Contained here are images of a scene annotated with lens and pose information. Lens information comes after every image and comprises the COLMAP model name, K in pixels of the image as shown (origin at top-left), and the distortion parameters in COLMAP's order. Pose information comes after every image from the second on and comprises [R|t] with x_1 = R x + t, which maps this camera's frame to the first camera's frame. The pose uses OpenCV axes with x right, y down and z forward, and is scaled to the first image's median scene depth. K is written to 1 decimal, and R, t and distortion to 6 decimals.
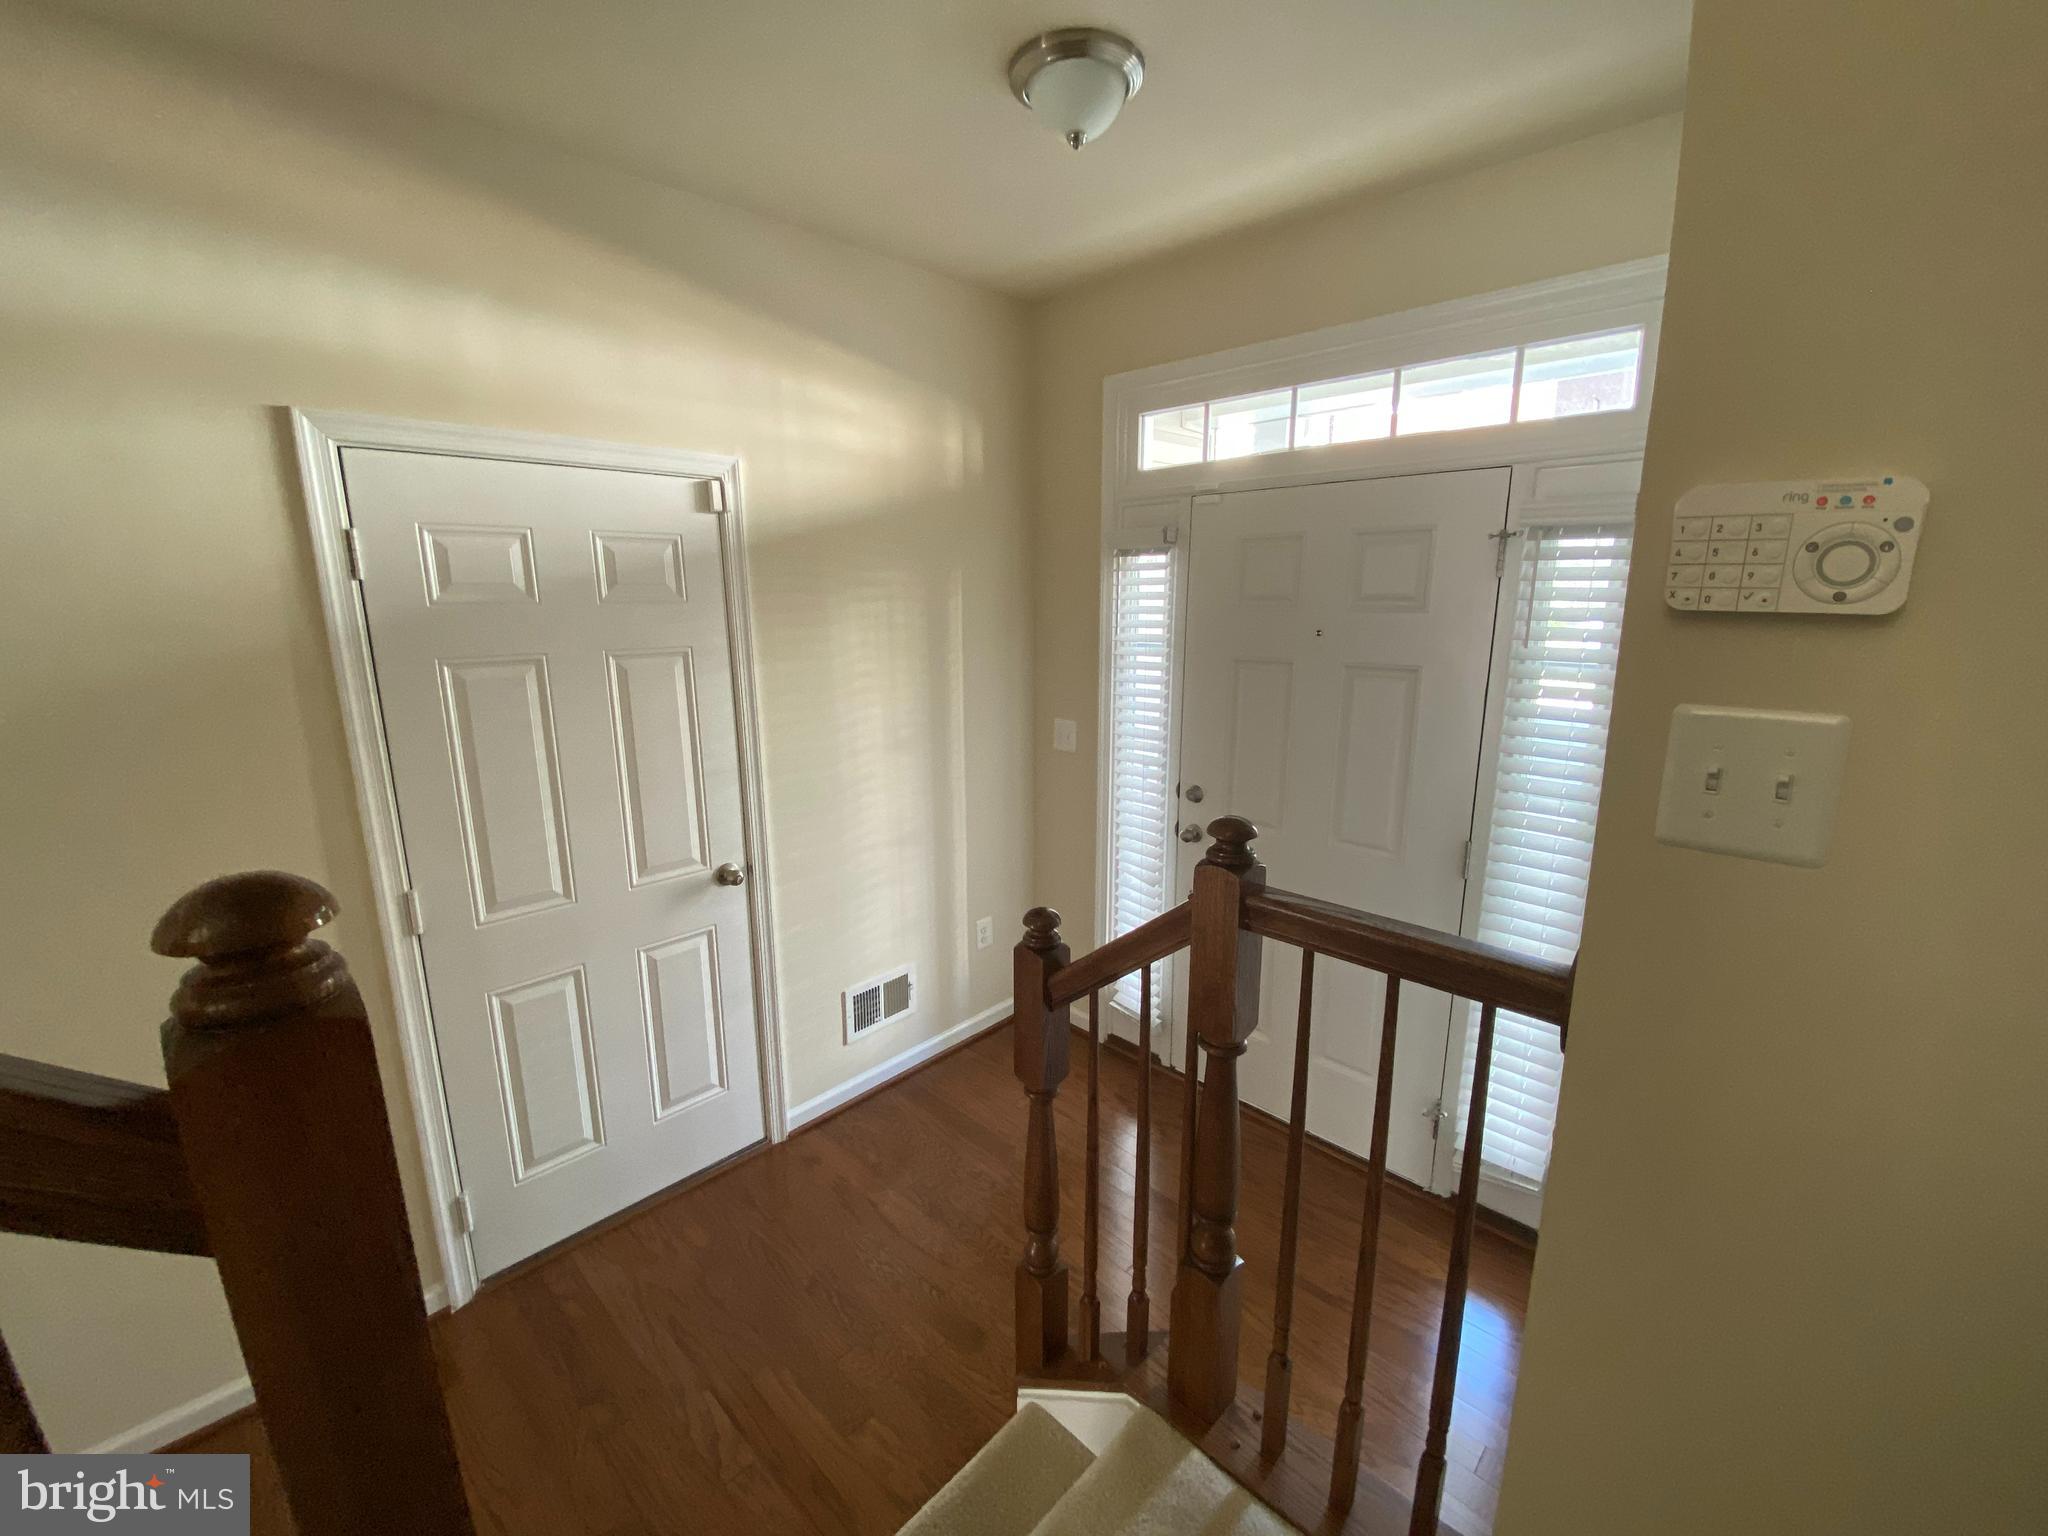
lens RADIAL K [[843.8, 0, 1036.2], [0, 843.8, 755.1], [0, 0, 1]] dist [0.004872, -0.015234]
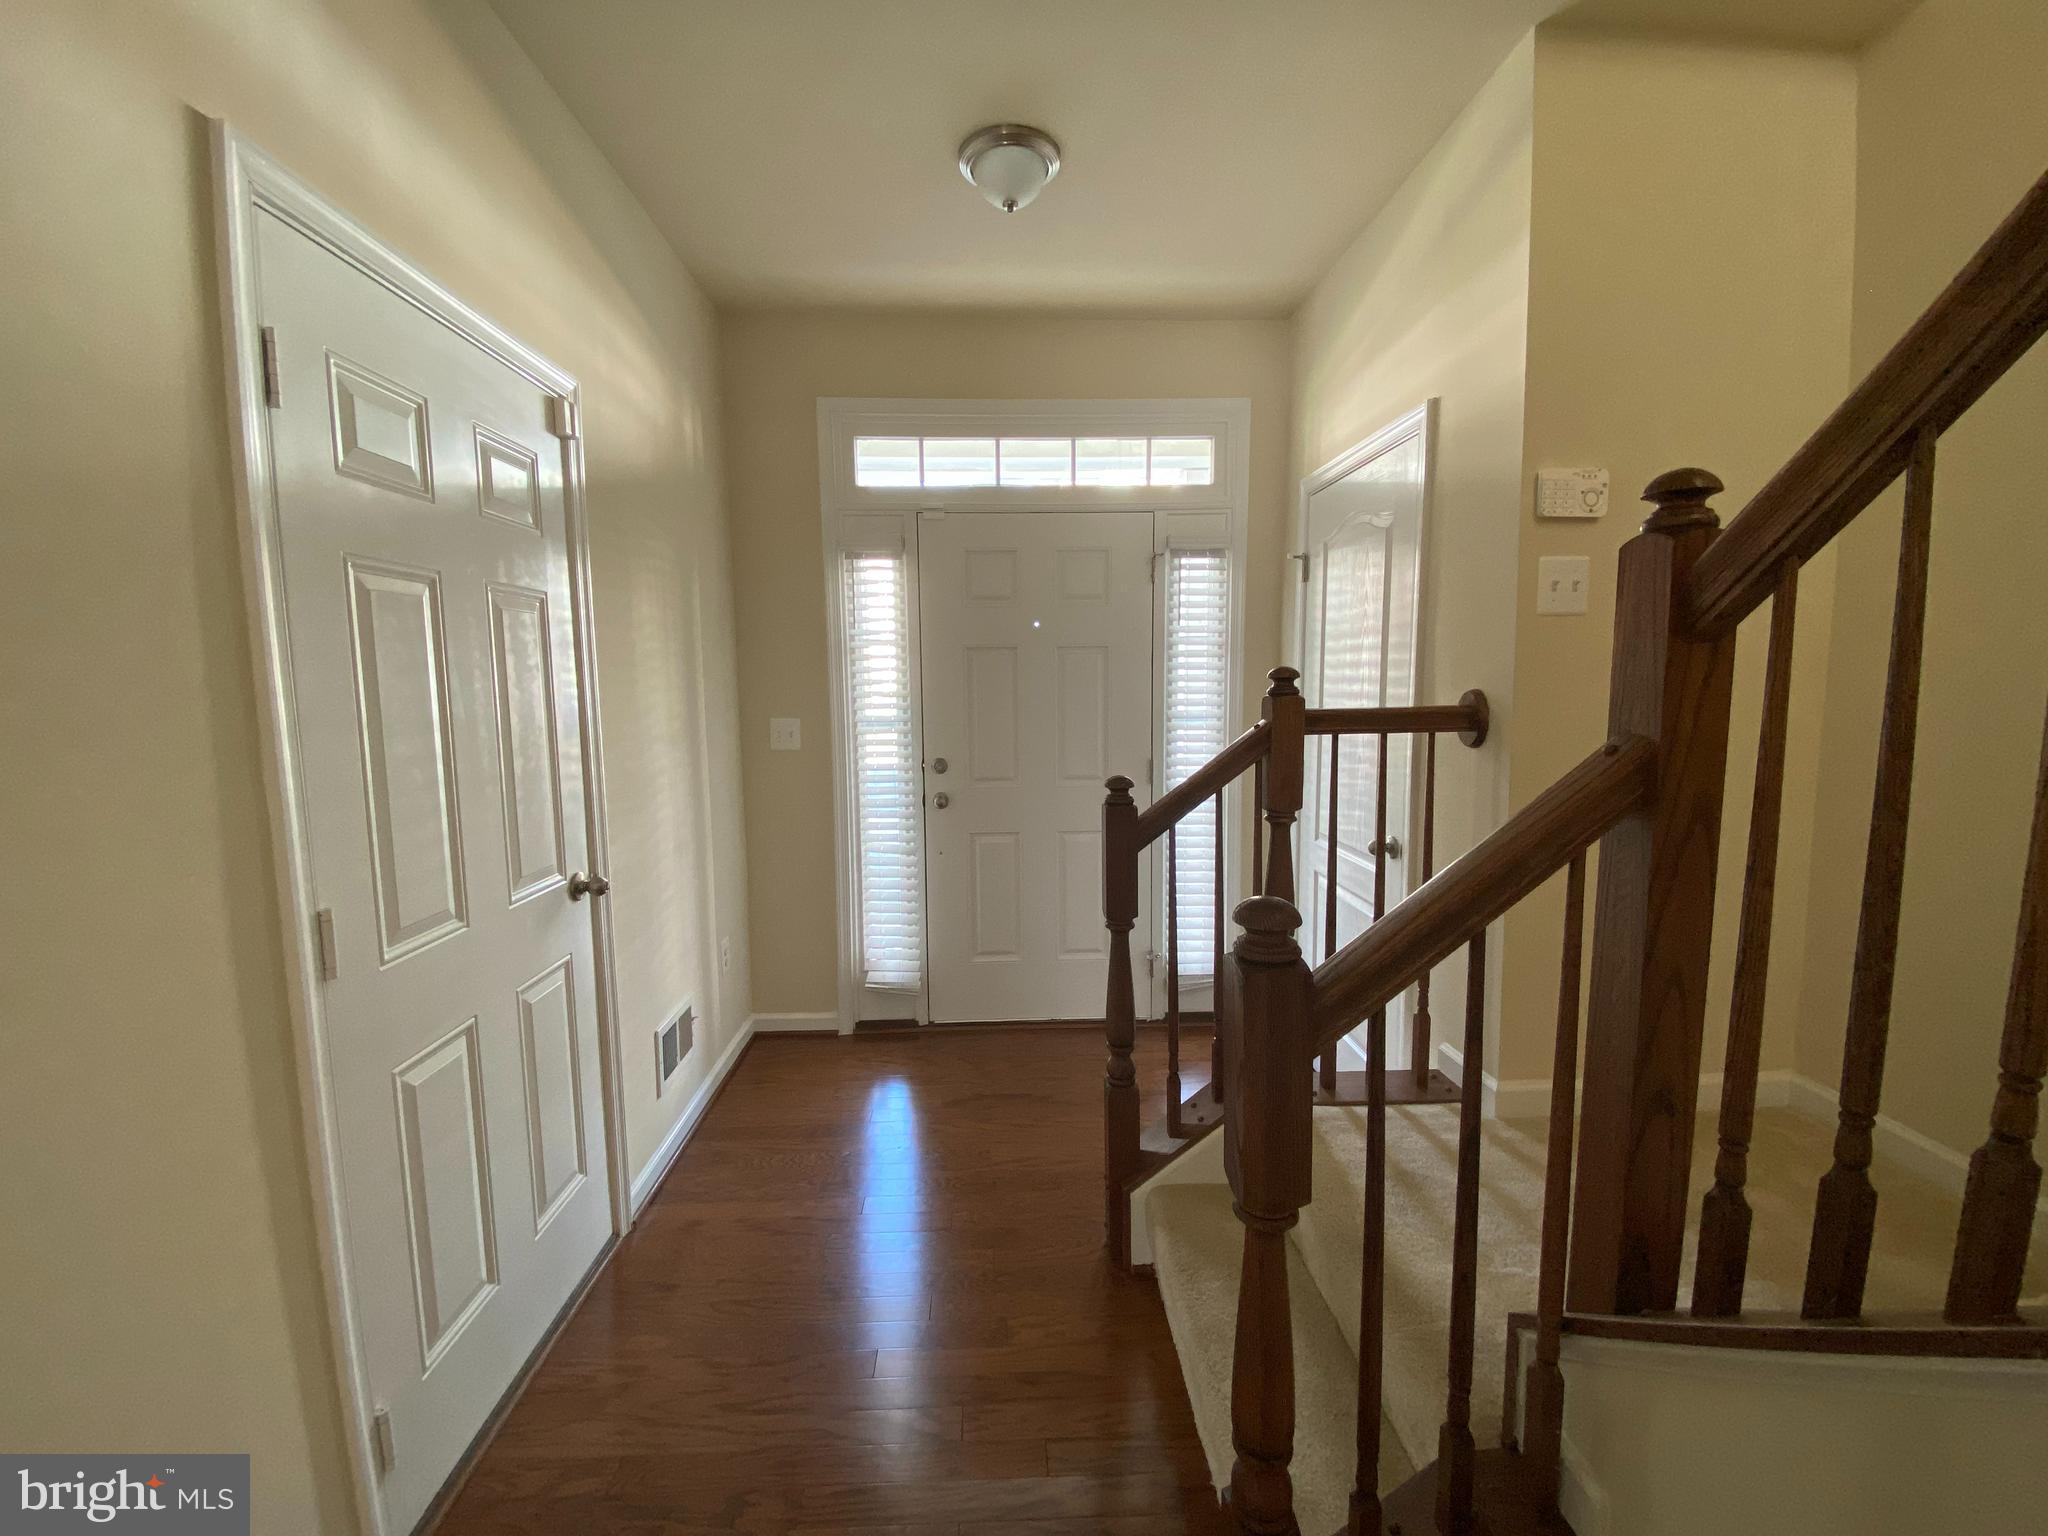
lens RADIAL K [[843.8, 0, 1029.2], [0, 843.8, 773.0], [0, 0, 1]] dist [0.004872, -0.015234]
pose [[0.668149, -0.079397, 0.739779, -0.669887], [0.156660, 0.987012, -0.035560, 0.132895], [-0.727347, 0.139653, 0.671910, 0.150573]]
